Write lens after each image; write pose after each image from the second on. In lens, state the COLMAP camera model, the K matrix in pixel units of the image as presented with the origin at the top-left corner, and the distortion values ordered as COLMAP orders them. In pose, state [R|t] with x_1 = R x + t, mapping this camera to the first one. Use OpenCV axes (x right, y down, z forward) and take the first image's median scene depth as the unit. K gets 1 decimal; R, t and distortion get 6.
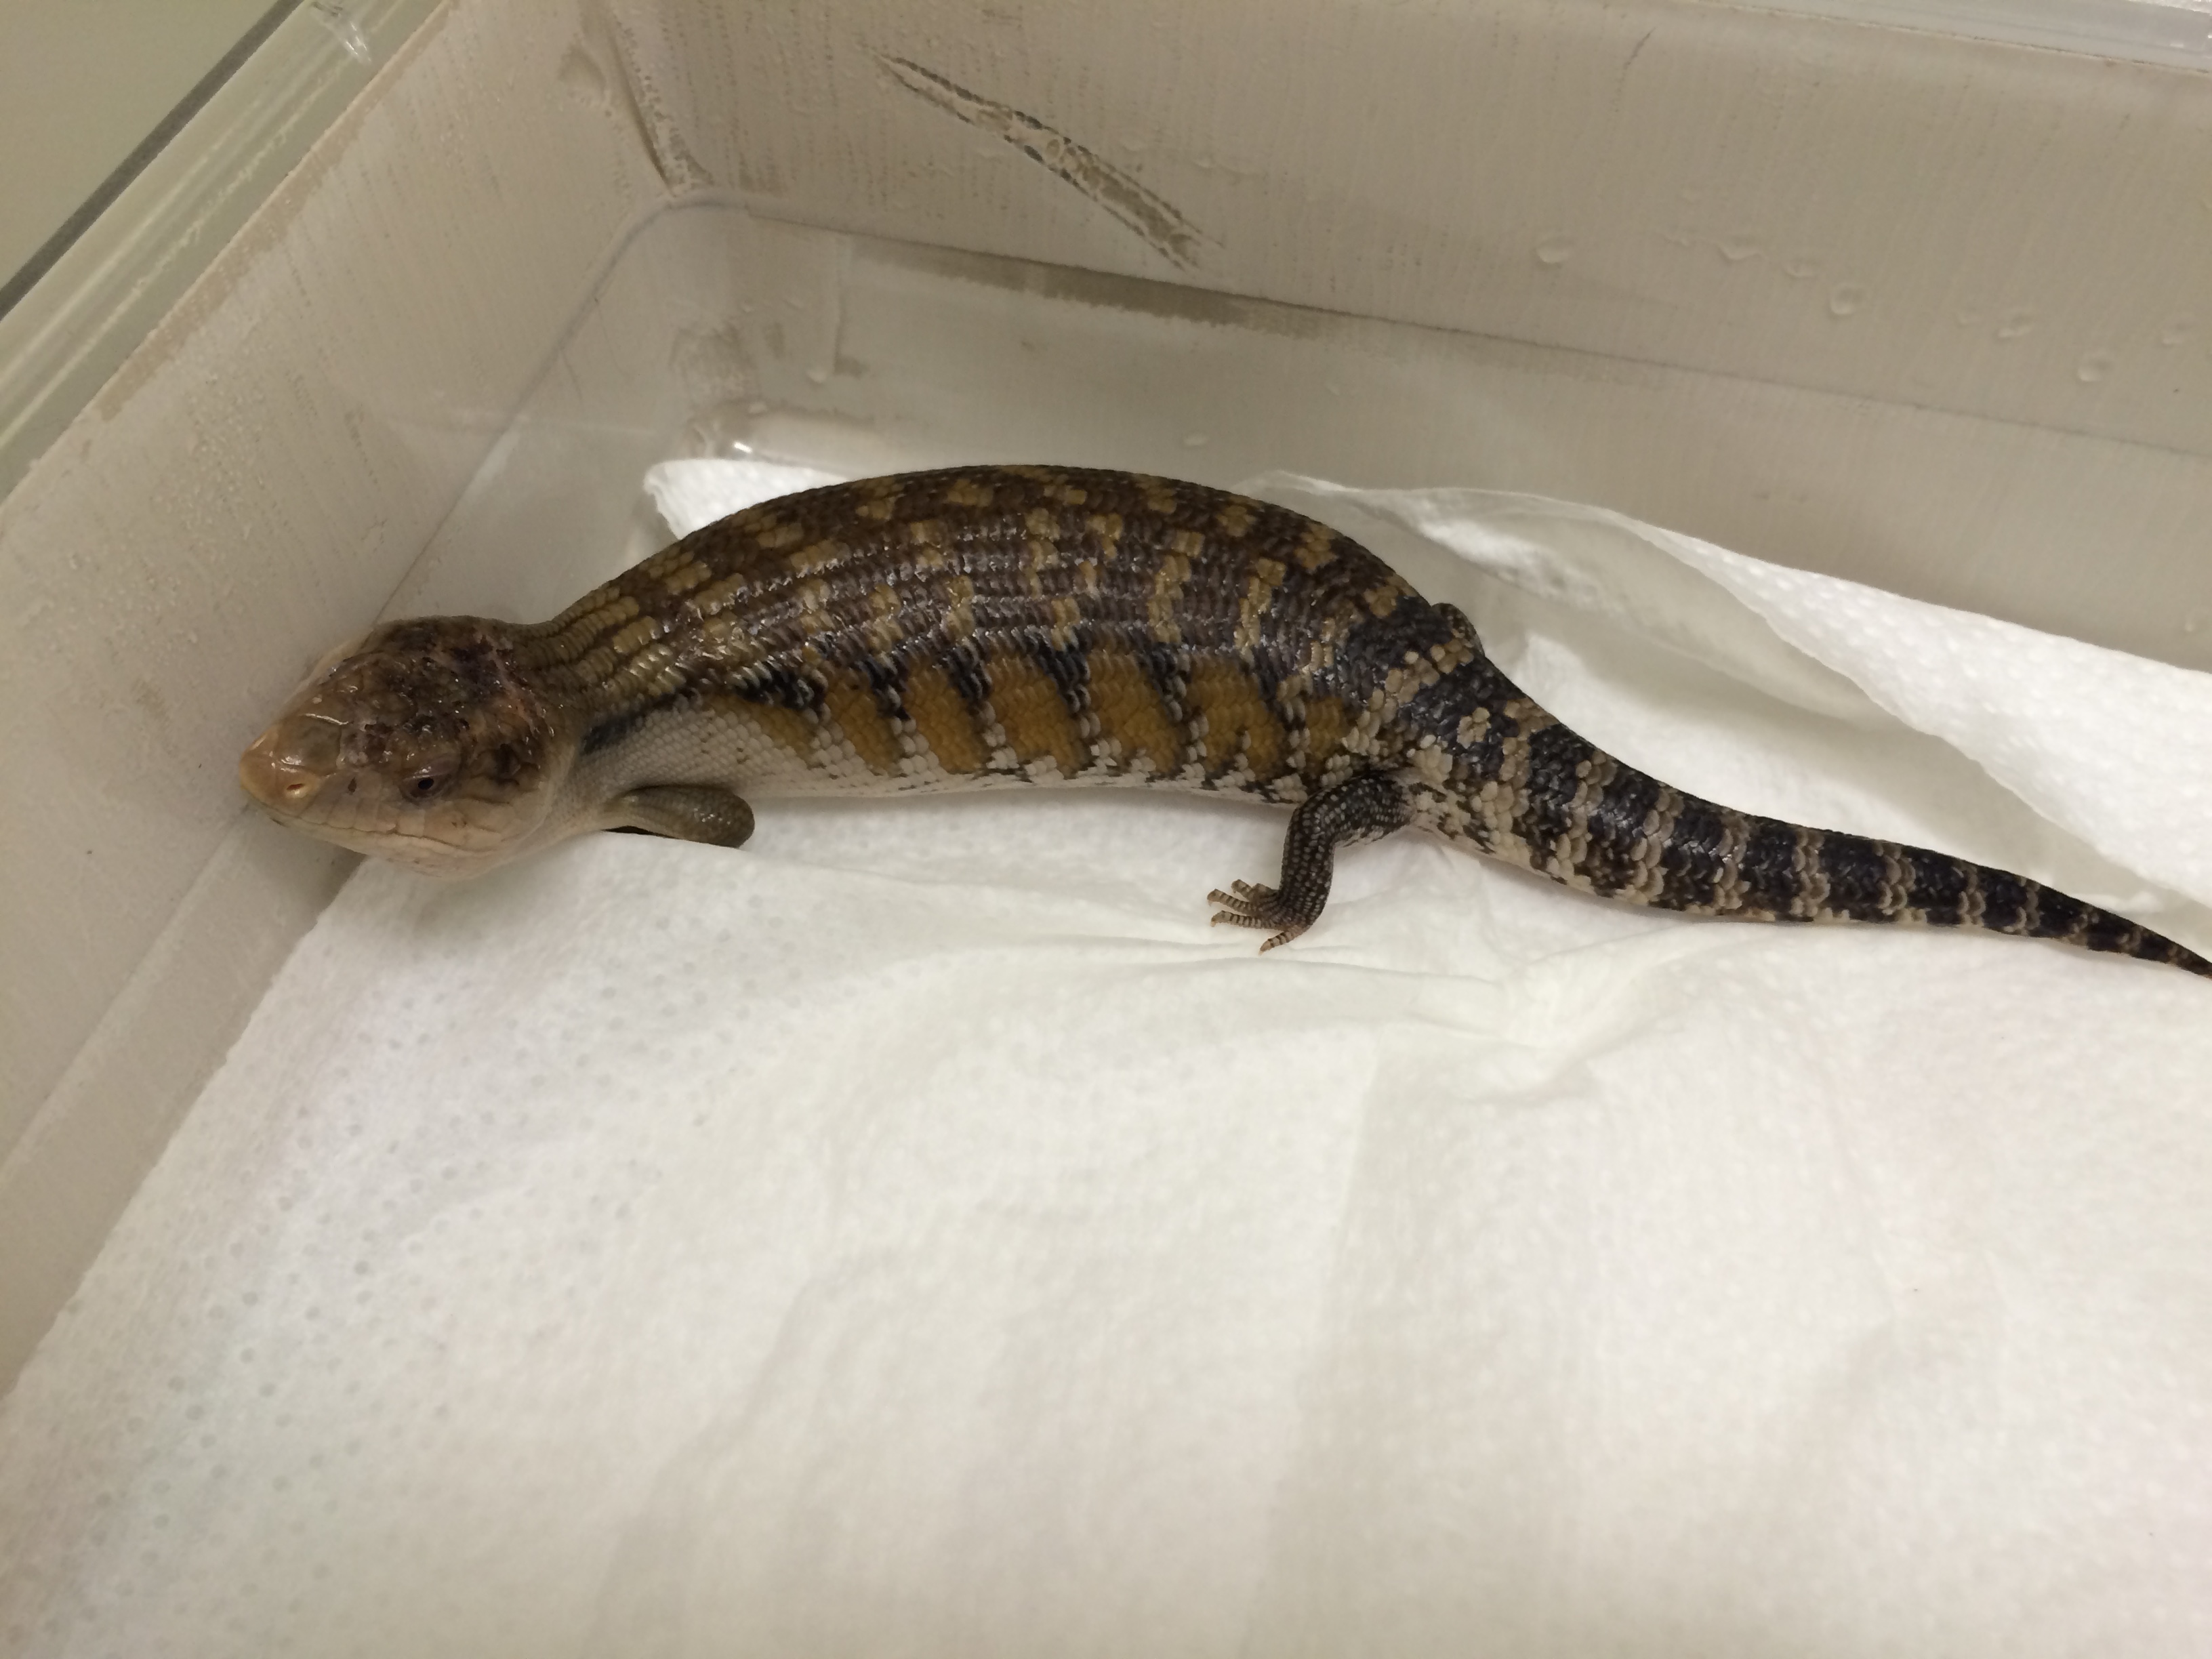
lens RADIAL K [[2026.7, 0, 1106.0], [0, 2026.7, 829.5], [0, 0, 1]] dist [0.006776, 0.002005]
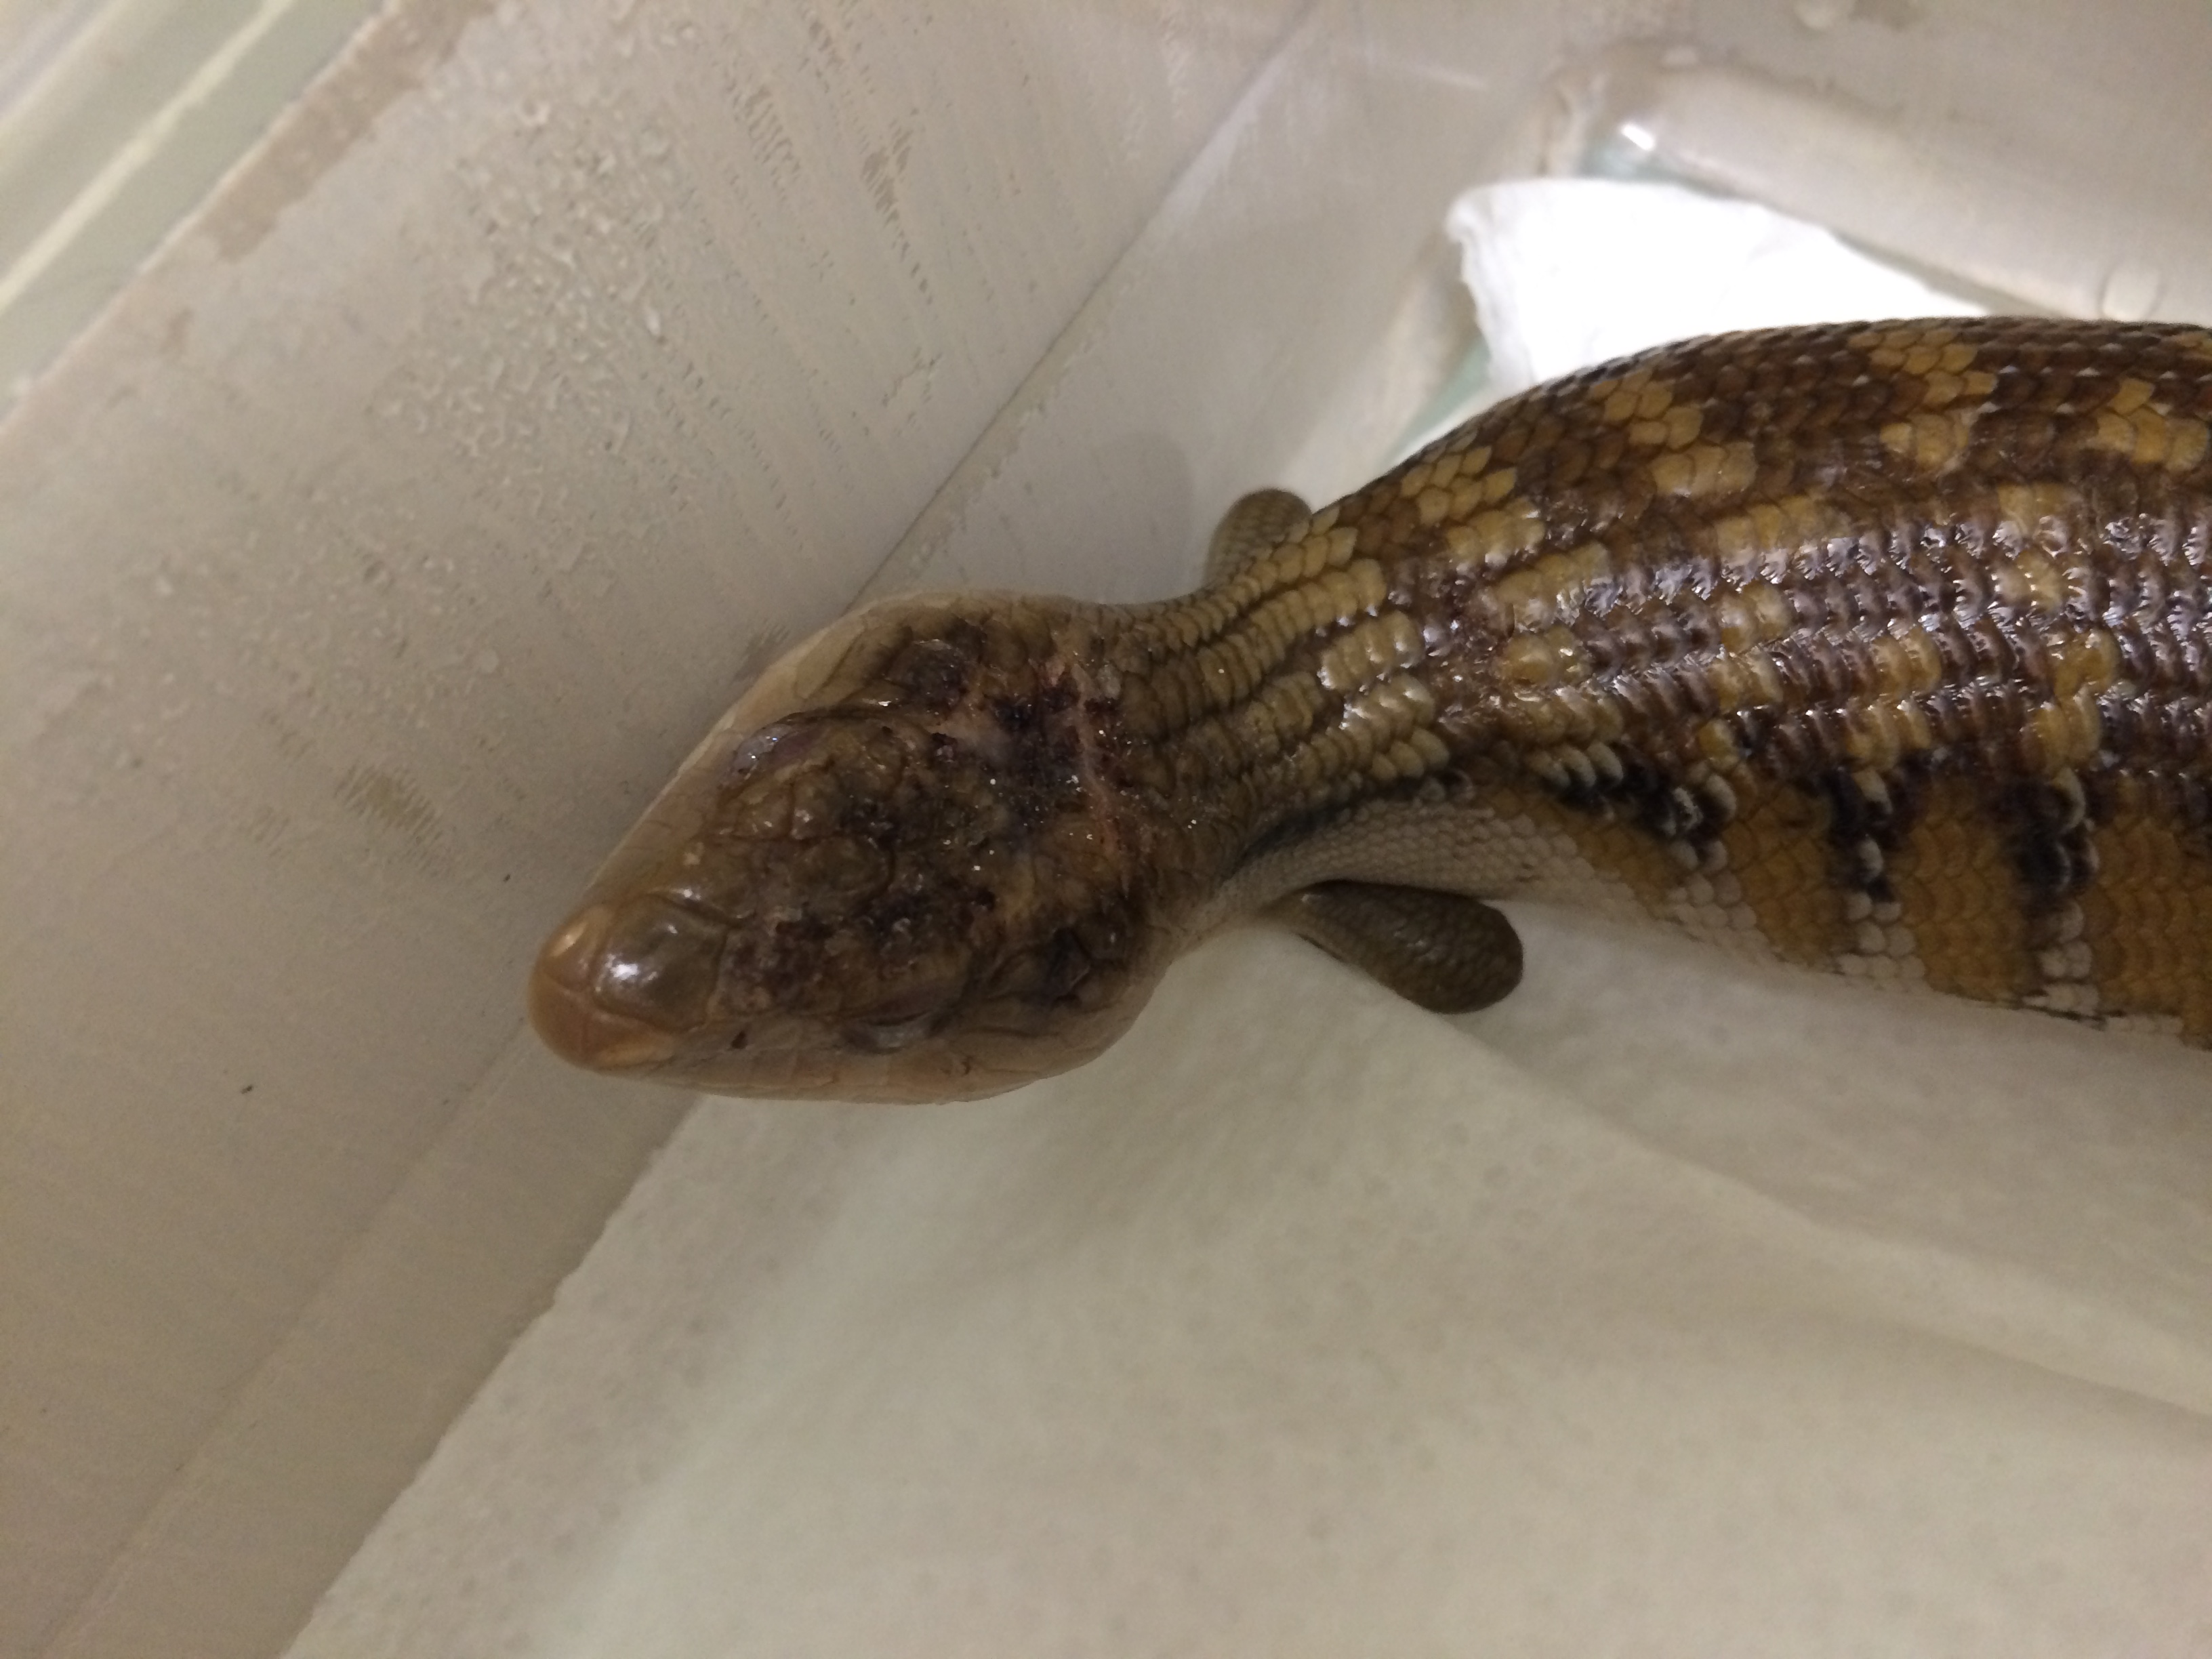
lens RADIAL K [[1909.3, 0, 1095.3], [0, 1909.3, 798.2], [0, 0, 1]] dist [0.098777, -0.173192]
pose [[0.925431, 0.230057, -0.301084, -0.142788], [-0.141366, 0.946844, 0.288968, -0.188065], [0.351558, -0.224857, 0.908761, 0.534479]]
